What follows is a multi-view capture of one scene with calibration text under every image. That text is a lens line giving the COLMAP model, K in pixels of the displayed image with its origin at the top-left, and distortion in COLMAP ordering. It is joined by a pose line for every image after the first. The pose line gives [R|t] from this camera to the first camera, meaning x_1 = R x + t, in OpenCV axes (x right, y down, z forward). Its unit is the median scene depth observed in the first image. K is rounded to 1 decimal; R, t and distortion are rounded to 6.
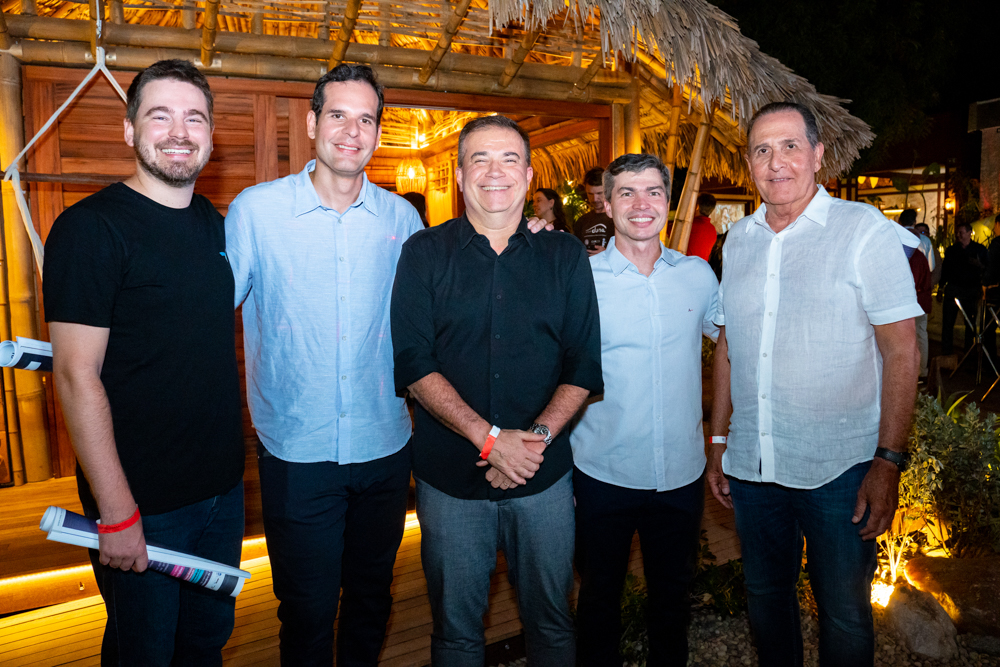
lens RADIAL K [[744.9, 0, 503.0], [0, 744.9, 332.9], [0, 0, 1]] dist [-0.123363, 0.084570]
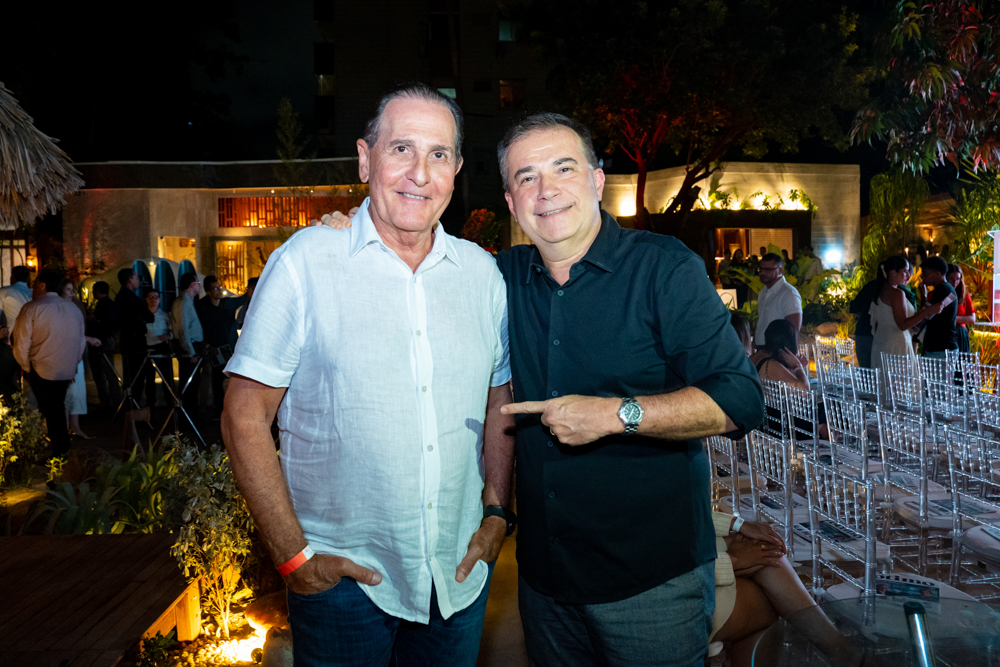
lens RADIAL K [[744.9, 0, 497.7], [0, 744.9, 332.3], [0, 0, 1]] dist [-0.123363, 0.084570]
pose [[0.392904, -0.031061, 0.919055, -0.137363], [0.107423, 0.994137, -0.012325, -0.009362], [-0.913284, 0.103570, 0.393937, 0.156569]]
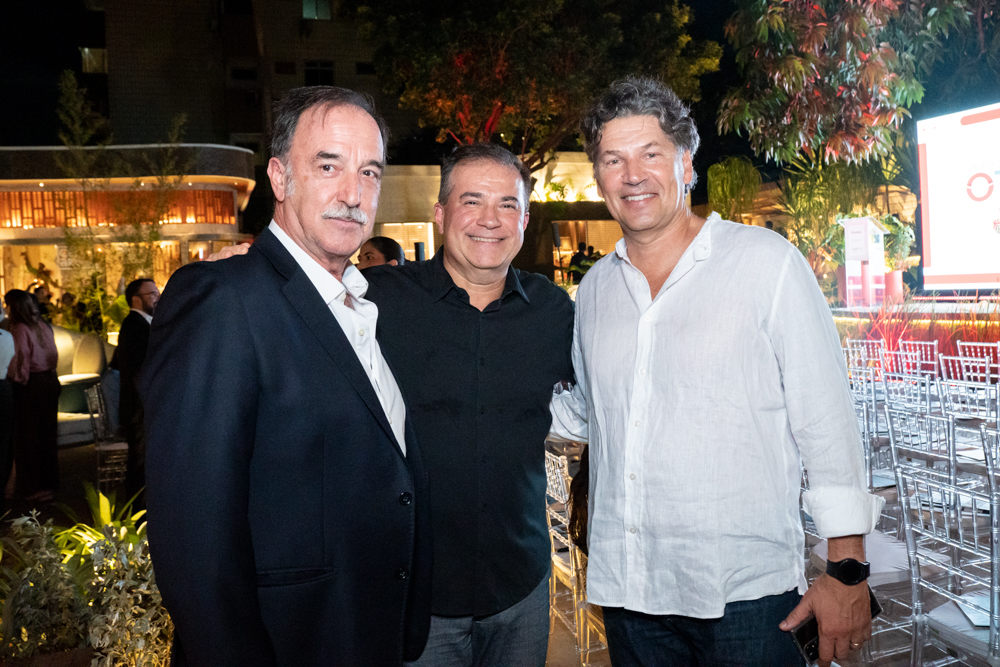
lens RADIAL K [[796.1, 0, 525.9], [0, 796.1, 307.4], [0, 0, 1]] dist [-0.112961, 0.063645]
pose [[0.112097, -0.010610, 0.993641, -0.095877], [0.157054, 0.987564, -0.007173, -0.045284], [-0.981208, 0.156859, 0.112370, 0.344226]]
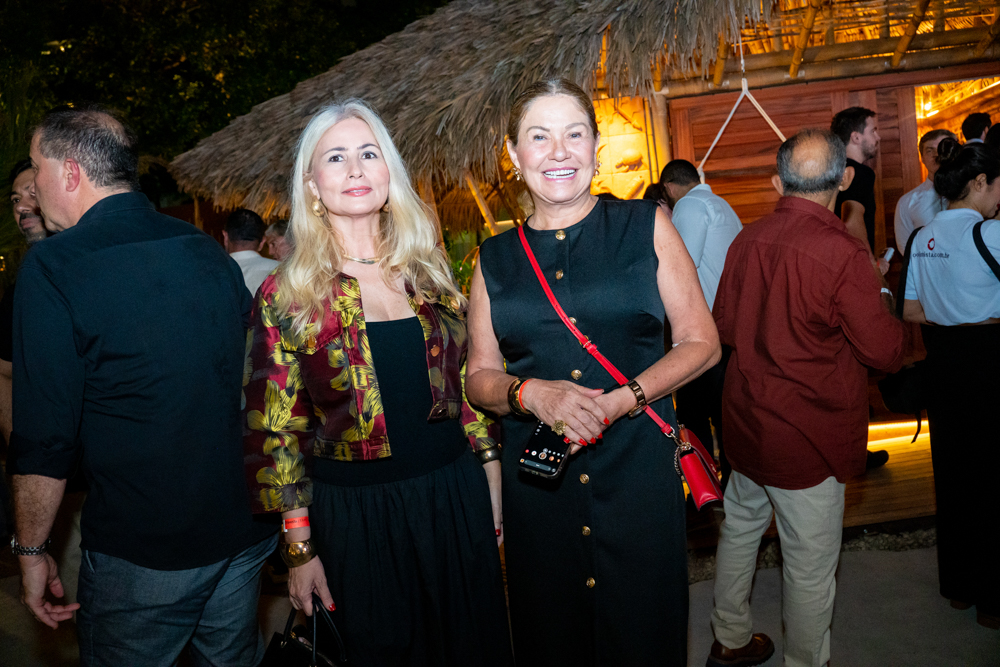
lens RADIAL K [[744.9, 0, 503.6], [0, 744.9, 329.1], [0, 0, 1]] dist [-0.123363, 0.084570]
pose [[0.836354, -0.028522, -0.547448, -0.132595], [0.032363, 0.999473, -0.002630, 0.059282], [0.547234, -0.015518, 0.836836, -0.330226]]
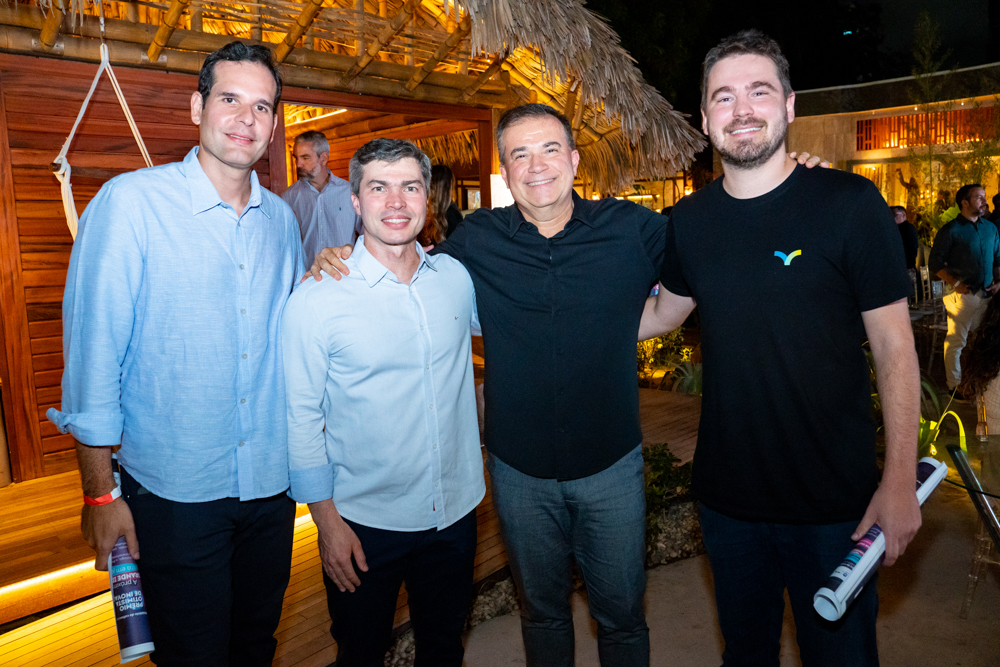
lens RADIAL K [[773.2, 0, 505.5], [0, 773.2, 332.3], [0, 0, 1]] dist [-0.112393, 0.092429]
pose [[0.938183, -0.055739, 0.341623, -0.292211], [0.052389, 0.998445, 0.019032, 0.014540], [-0.342153, 0.000041, 0.939644, -0.139929]]
